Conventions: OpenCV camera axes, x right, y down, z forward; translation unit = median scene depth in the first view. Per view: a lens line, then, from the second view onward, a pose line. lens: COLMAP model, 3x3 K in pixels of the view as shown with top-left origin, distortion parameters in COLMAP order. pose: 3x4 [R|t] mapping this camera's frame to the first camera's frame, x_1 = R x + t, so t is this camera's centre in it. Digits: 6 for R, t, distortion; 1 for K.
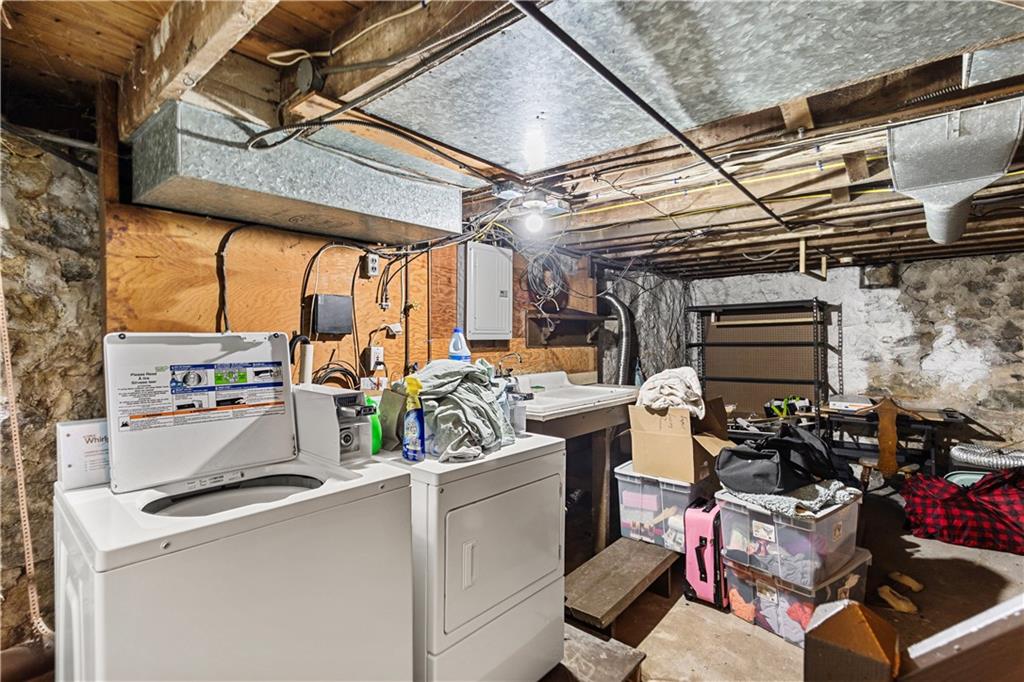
lens RADIAL K [[491.0, 0, 513.0], [0, 491.0, 345.4], [0, 0, 1]] dist [0.004161, 0.000805]
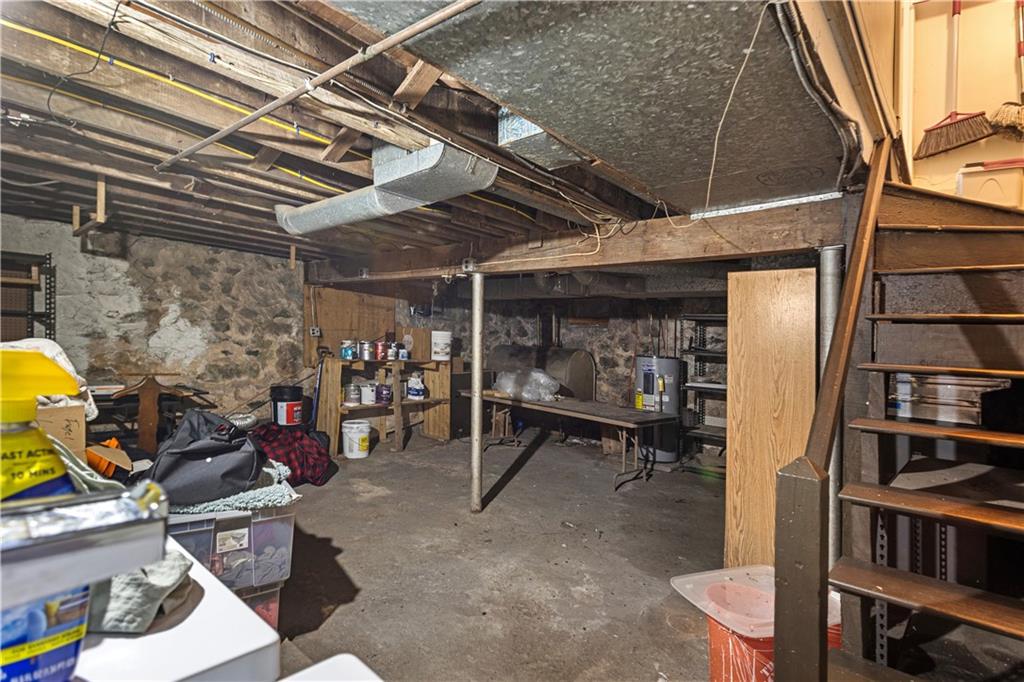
lens RADIAL K [[491.0, 0, 513.8], [0, 491.0, 334.8], [0, 0, 1]] dist [0.004161, 0.000805]
pose [[0.009428, 0.023106, 0.999689, -0.154155], [-0.039133, 0.998976, -0.022721, 0.019434], [-0.999190, -0.038907, 0.010323, 0.271948]]
